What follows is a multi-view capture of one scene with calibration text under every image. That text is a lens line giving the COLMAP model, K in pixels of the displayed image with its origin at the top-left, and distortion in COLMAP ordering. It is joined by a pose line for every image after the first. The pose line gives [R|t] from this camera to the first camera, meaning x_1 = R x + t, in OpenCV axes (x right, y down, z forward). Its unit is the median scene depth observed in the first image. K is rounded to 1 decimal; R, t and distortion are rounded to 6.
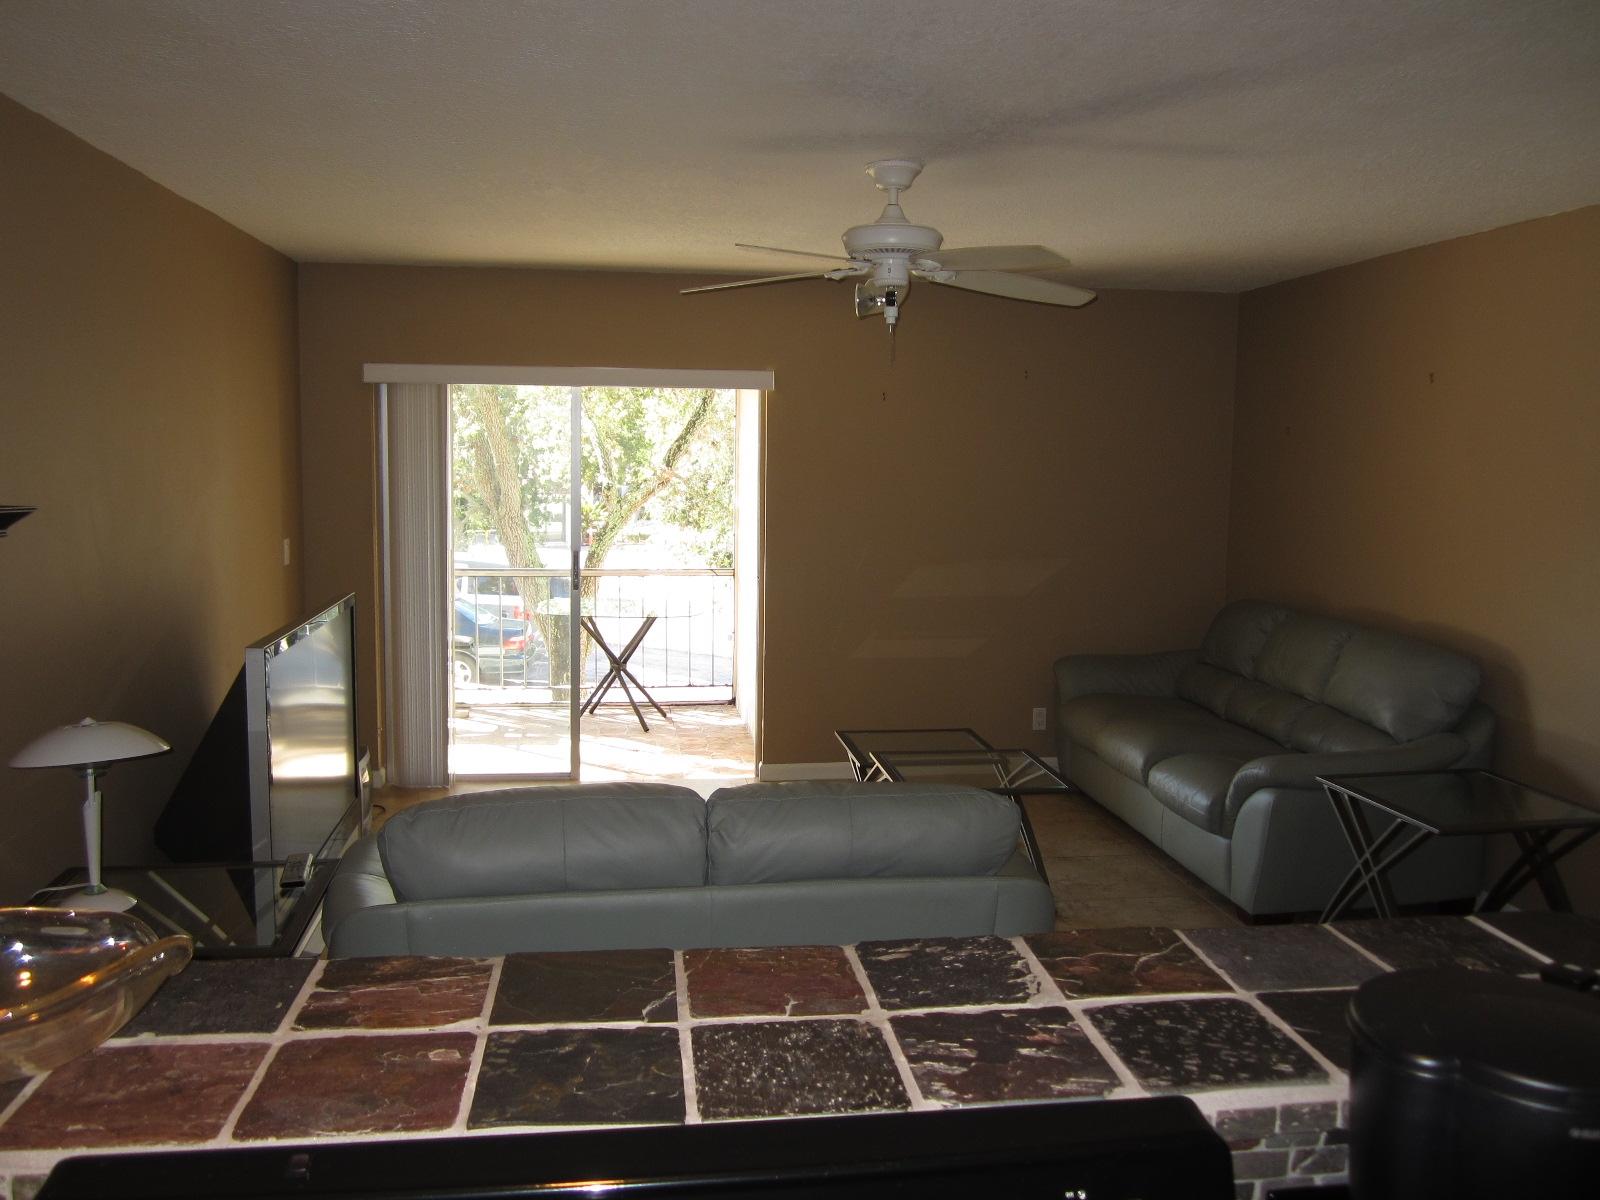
lens RADIAL K [[1306.7, 0, 811.1], [0, 1306.7, 613.7], [0, 0, 1]] dist [-0.054172, 0.017726]
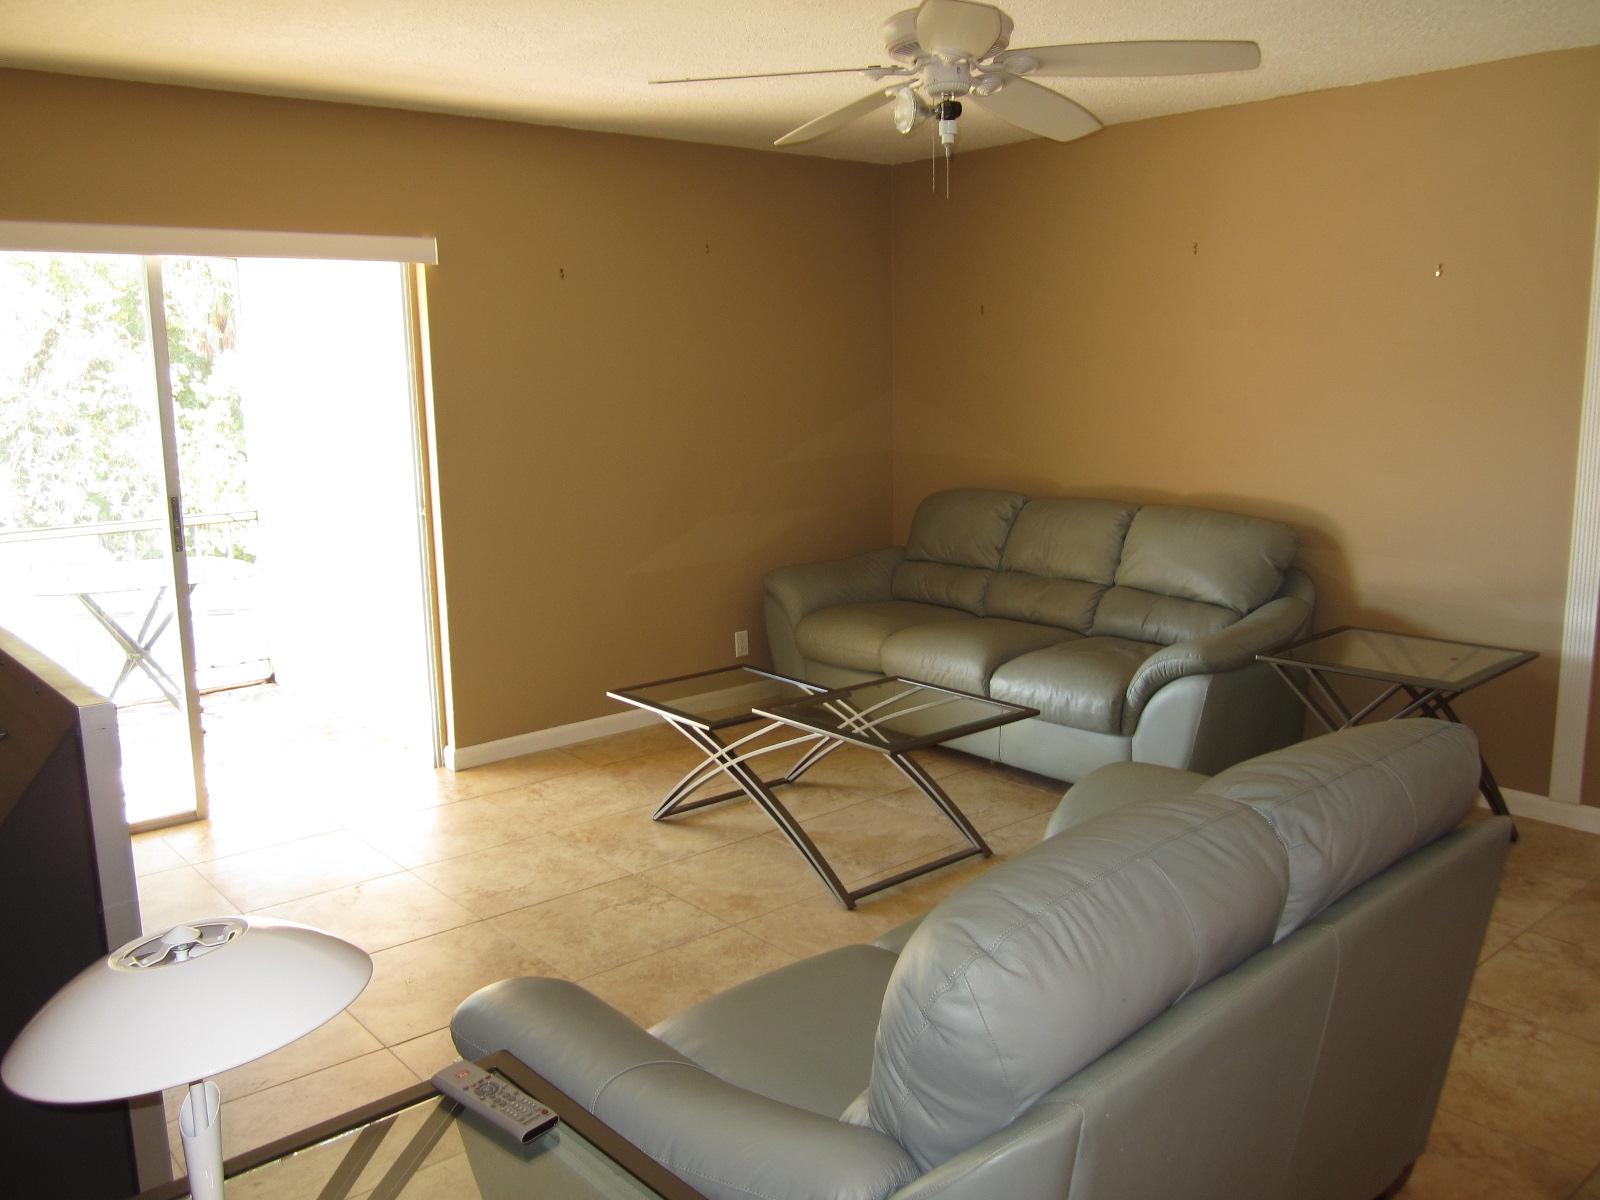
lens RADIAL K [[1333.2, 0, 800.7], [0, 1333.2, 532.8], [0, 0, 1]] dist [-0.051665, 0.003881]
pose [[0.849846, -0.093298, 0.518707, -0.283216], [0.093708, 0.995273, 0.025486, -0.015000], [-0.518633, 0.026948, 0.854572, 0.245270]]
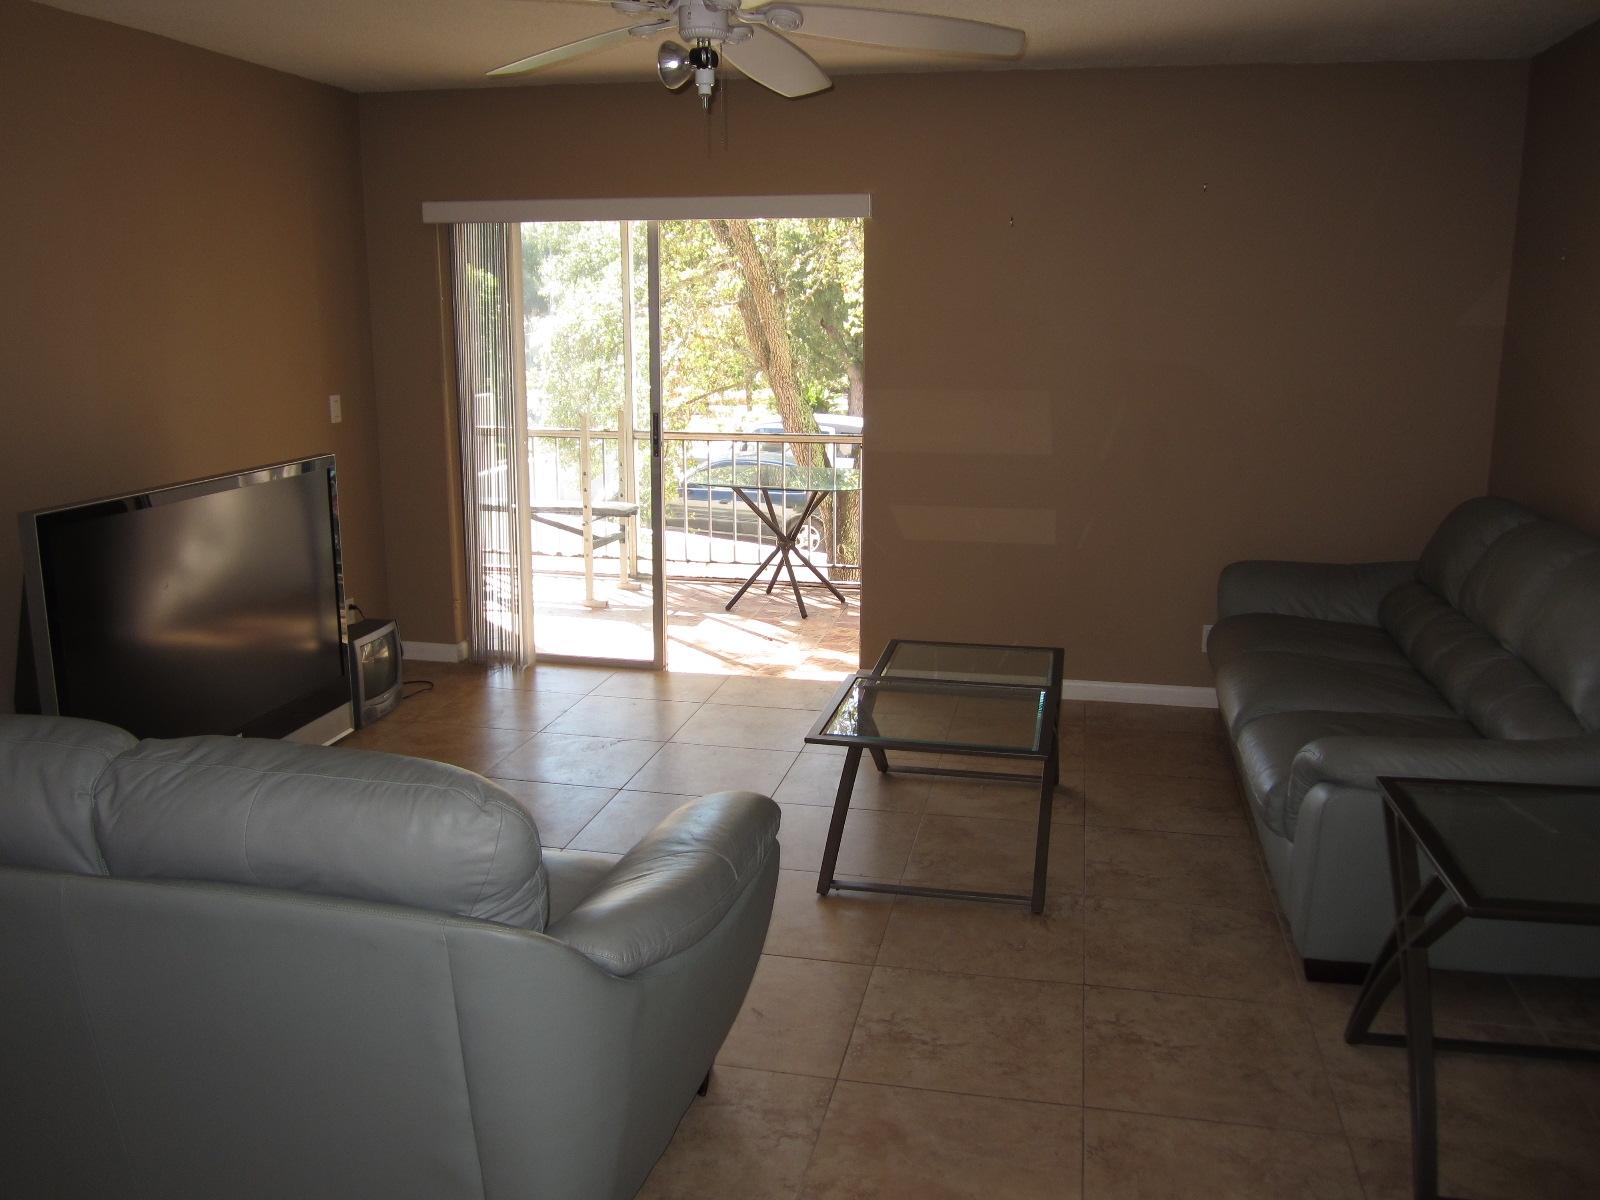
lens RADIAL K [[1306.7, 0, 811.1], [0, 1306.7, 613.7], [0, 0, 1]] dist [-0.054172, 0.017726]
pose [[0.941907, 0.066779, -0.329168, 0.240549], [-0.032785, 0.993635, 0.107768, -0.013077], [0.334270, -0.090715, 0.938102, 0.217863]]
